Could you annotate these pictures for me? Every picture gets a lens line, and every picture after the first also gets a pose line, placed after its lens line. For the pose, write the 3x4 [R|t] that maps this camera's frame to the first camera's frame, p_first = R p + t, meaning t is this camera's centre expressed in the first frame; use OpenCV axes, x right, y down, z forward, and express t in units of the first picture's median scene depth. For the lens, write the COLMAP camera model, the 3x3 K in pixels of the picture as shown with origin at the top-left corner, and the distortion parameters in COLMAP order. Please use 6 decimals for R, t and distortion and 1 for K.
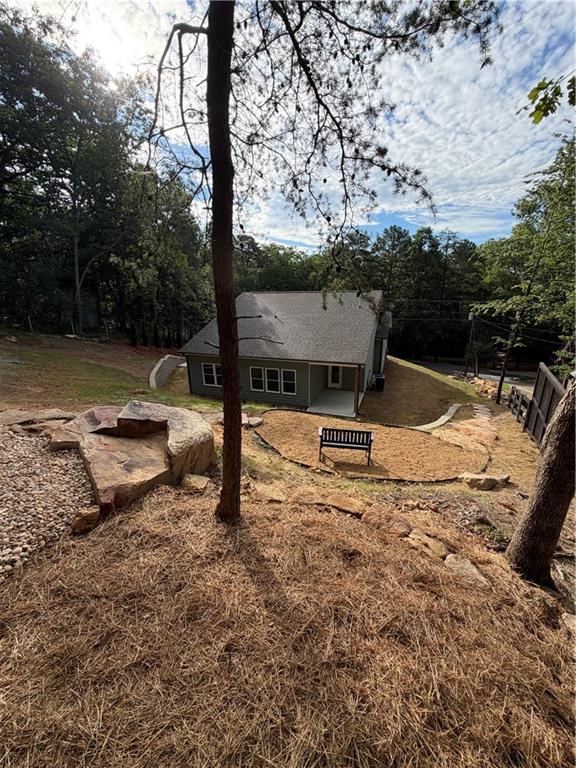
lens RADIAL K [[307.2, 0, 285.9], [0, 307.2, 384.7], [0, 0, 1]] dist [0.001351, -0.000077]
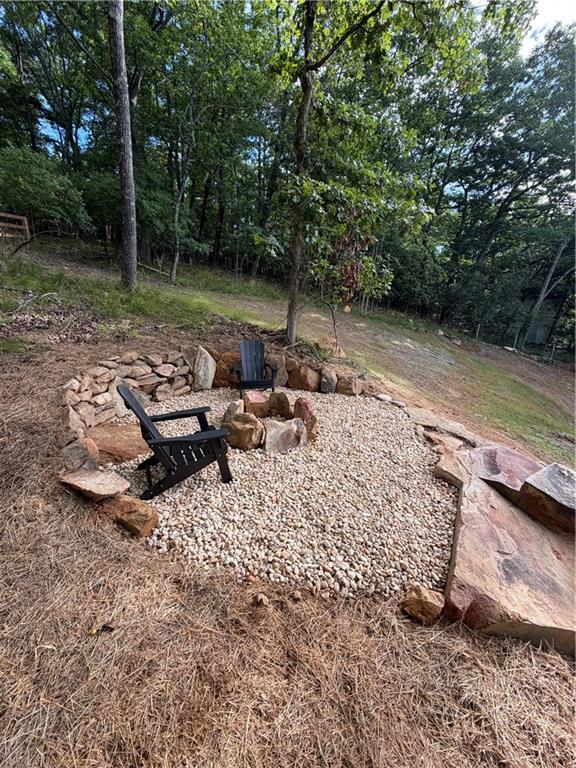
lens RADIAL K [[307.2, 0, 288.6], [0, 307.2, 385.7], [0, 0, 1]] dist [0.001351, -0.000077]
pose [[0.325582, 0.281315, -0.902695, -0.144138], [-0.310552, 0.933565, 0.178926, -0.046059], [0.893059, 0.222079, 0.391315, 0.188955]]
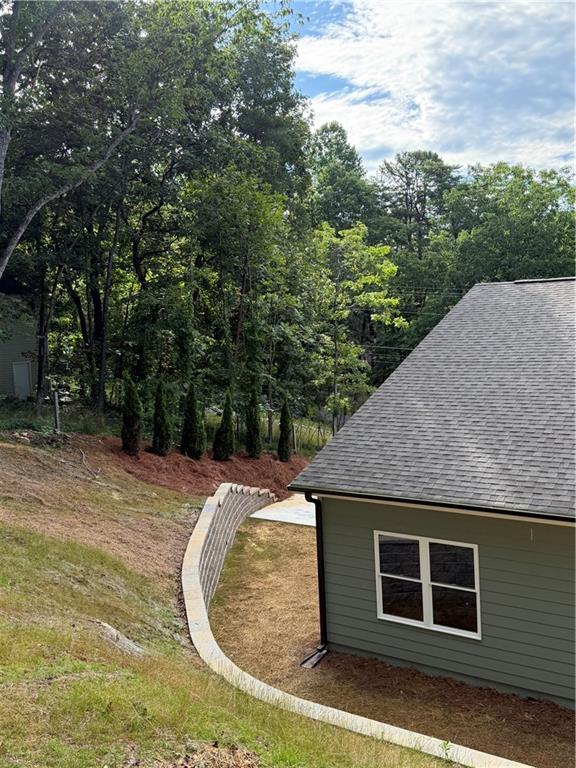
lens RADIAL K [[823.4, 0, 288.9], [0, 823.4, 384.2], [0, 0, 1]] dist [0.096583, 0.000000]
pose [[0.970353, -0.006255, -0.241610, -0.722844], [-0.041397, 0.980591, -0.191646, -0.236588], [0.238120, 0.195966, 0.951260, 1.174244]]
